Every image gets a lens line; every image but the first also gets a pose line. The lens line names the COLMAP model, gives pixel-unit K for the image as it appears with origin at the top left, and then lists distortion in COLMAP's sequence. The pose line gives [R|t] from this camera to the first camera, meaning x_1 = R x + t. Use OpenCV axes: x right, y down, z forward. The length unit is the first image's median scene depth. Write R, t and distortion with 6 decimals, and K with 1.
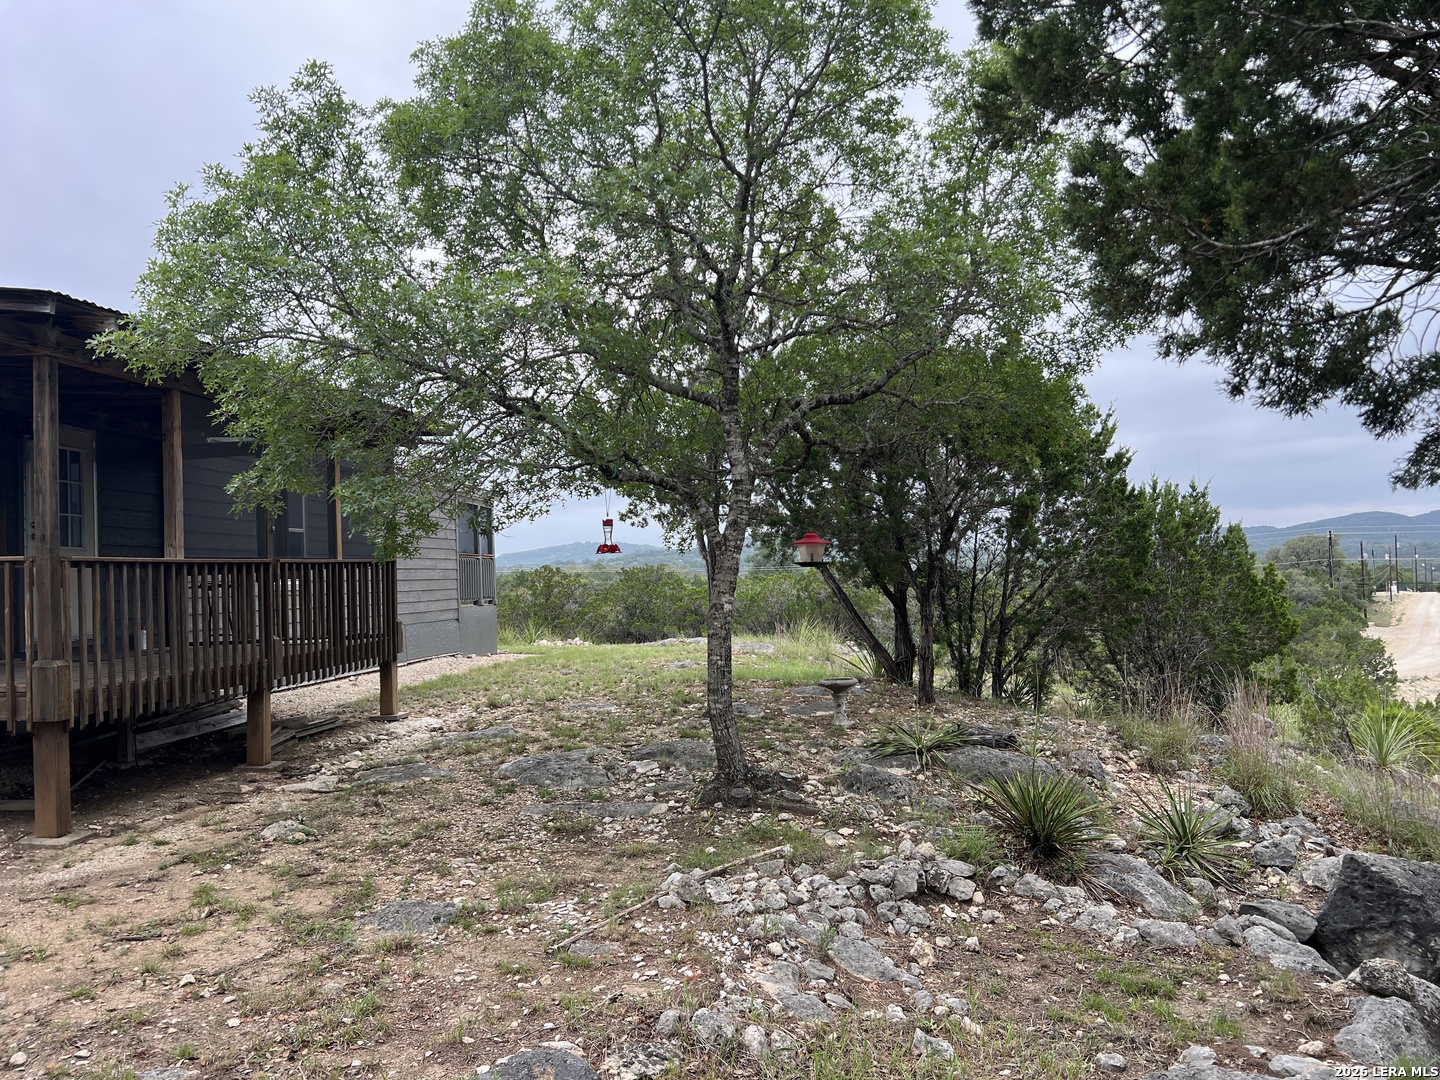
lens RADIAL K [[1072.1, 0, 728.5], [0, 1072.1, 546.4], [0, 0, 1]] dist [0.048440, -0.065184]
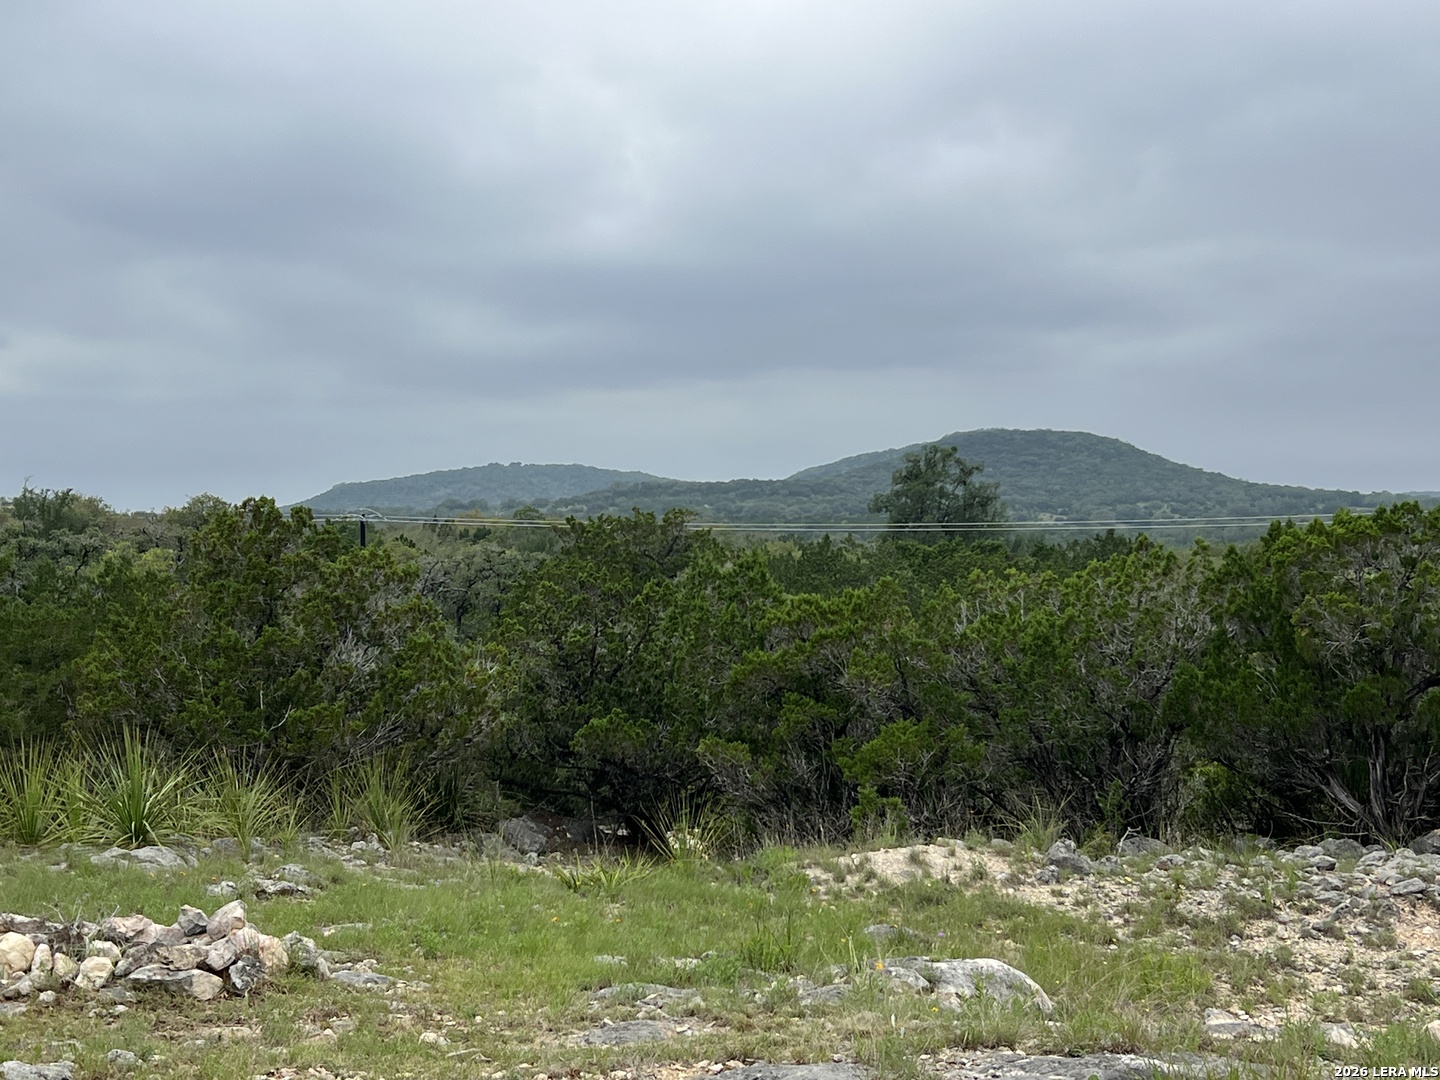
lens RADIAL K [[2210.8, 0, 754.6], [0, 2210.8, 534.6], [0, 0, 1]] dist [0.103019, 0.000000]
pose [[0.999570, 0.019405, -0.022002, -0.195492], [-0.018829, 0.999481, 0.026122, 0.056327], [0.022498, -0.025697, 0.999417, 2.560447]]
